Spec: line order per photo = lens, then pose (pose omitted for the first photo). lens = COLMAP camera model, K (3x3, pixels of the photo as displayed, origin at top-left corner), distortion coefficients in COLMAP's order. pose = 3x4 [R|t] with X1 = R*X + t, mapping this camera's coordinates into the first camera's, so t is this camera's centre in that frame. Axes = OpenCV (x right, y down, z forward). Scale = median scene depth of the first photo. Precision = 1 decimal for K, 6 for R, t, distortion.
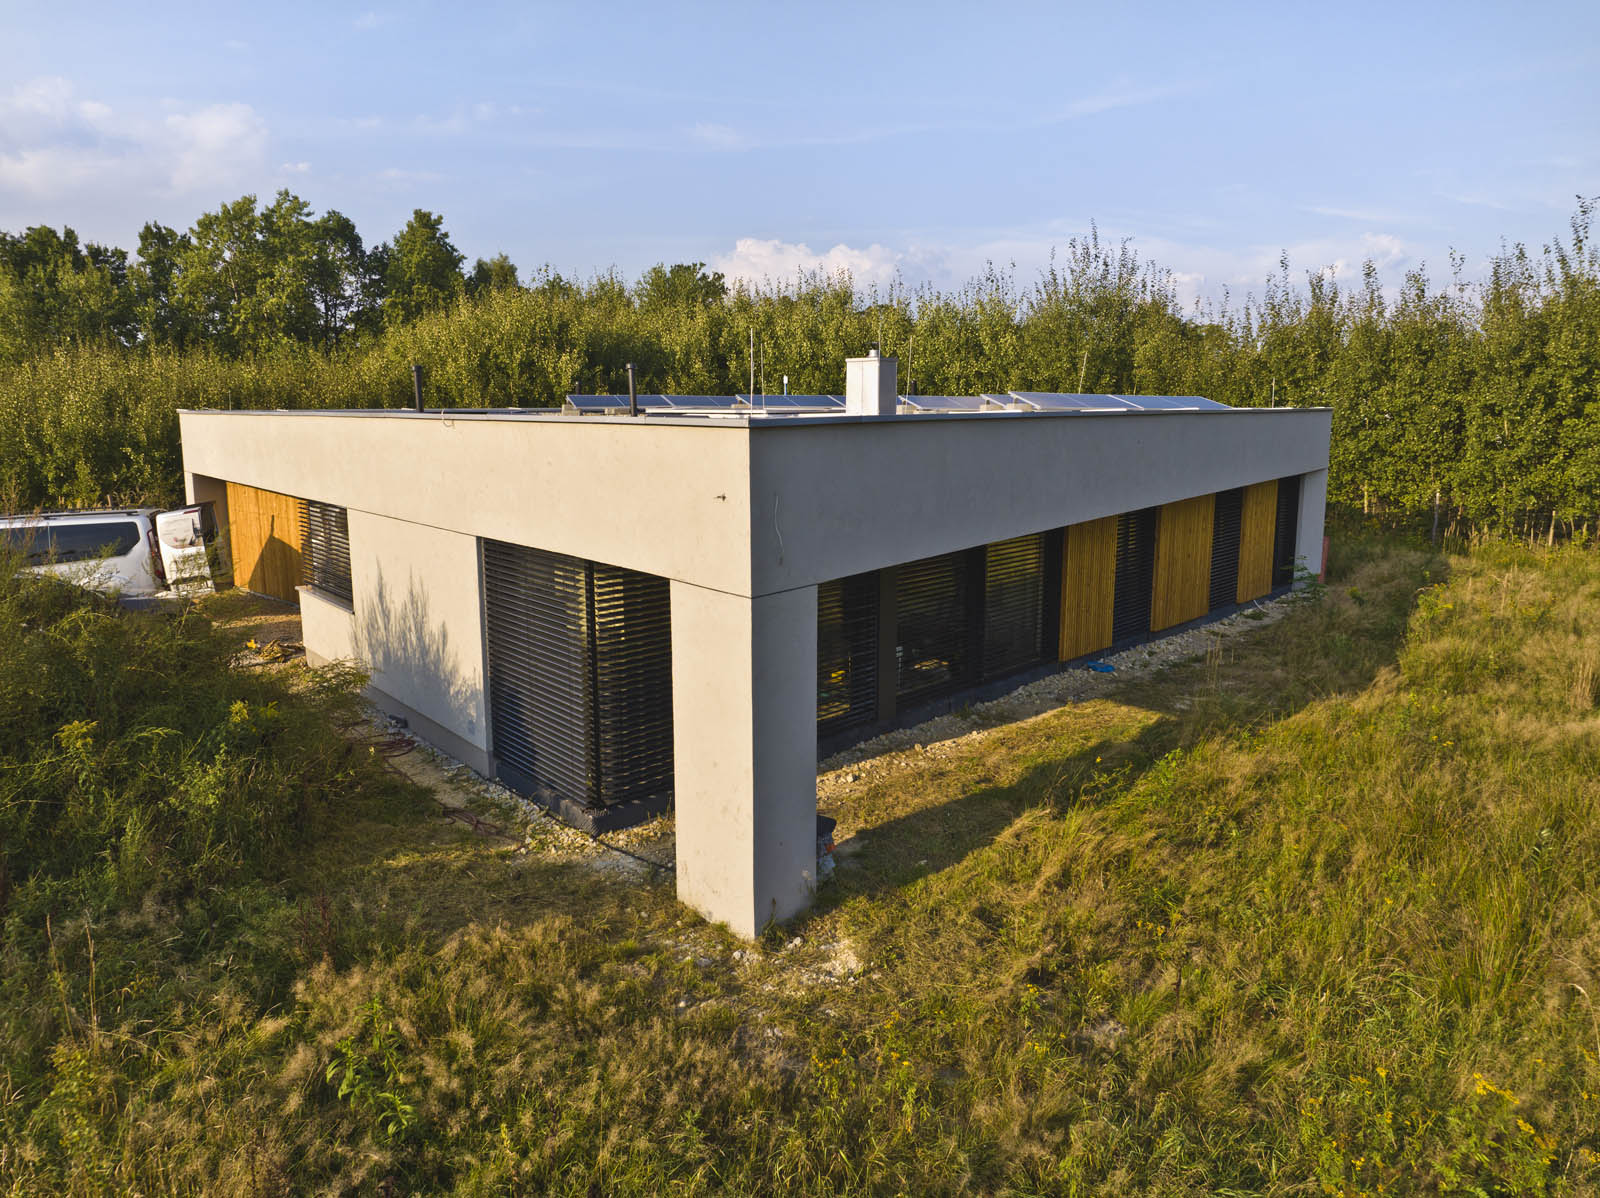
lens RADIAL K [[1127.9, 0, 800.0], [0, 1127.9, 599.0], [0, 0, 1]] dist [-0.028746, -0.029225]
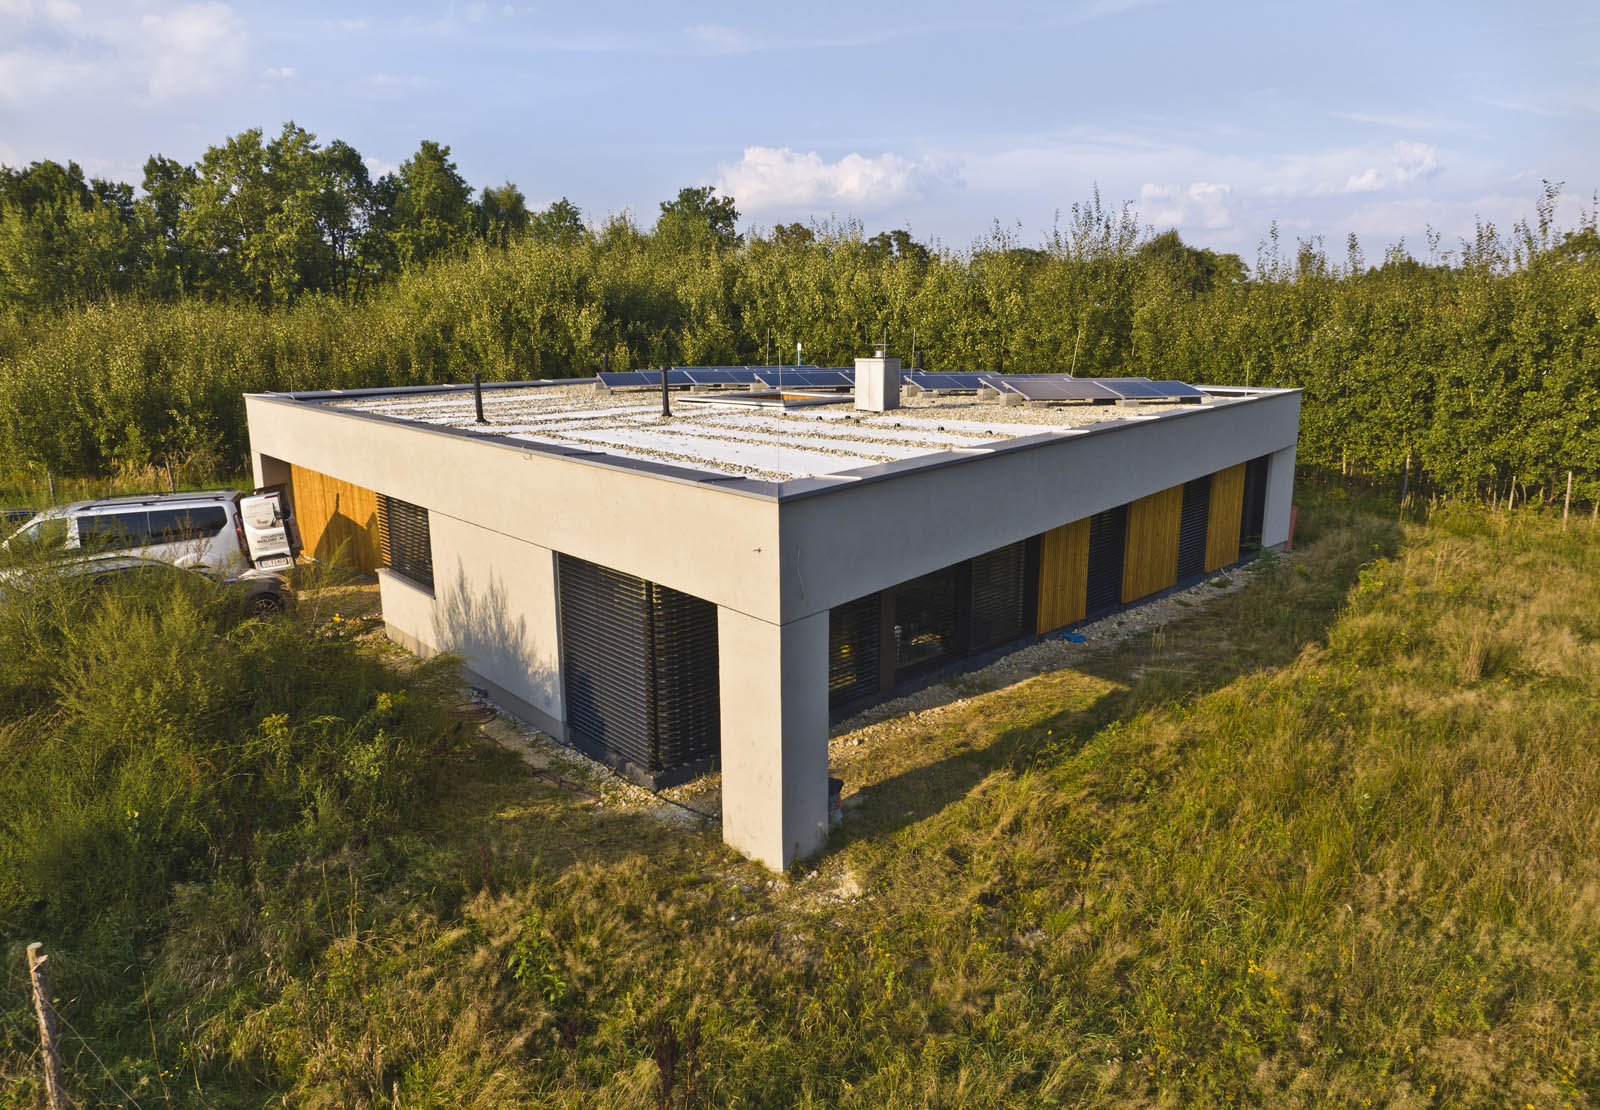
lens RADIAL K [[1134.7, 0, 808.6], [0, 1134.7, 604.4], [0, 0, 1]] dist [-0.022282, -0.042487]
pose [[0.999989, -0.002791, -0.003654, -0.001686], [0.003031, 0.997713, 0.067520, -0.054365], [0.003457, -0.067530, 0.997711, -0.166138]]
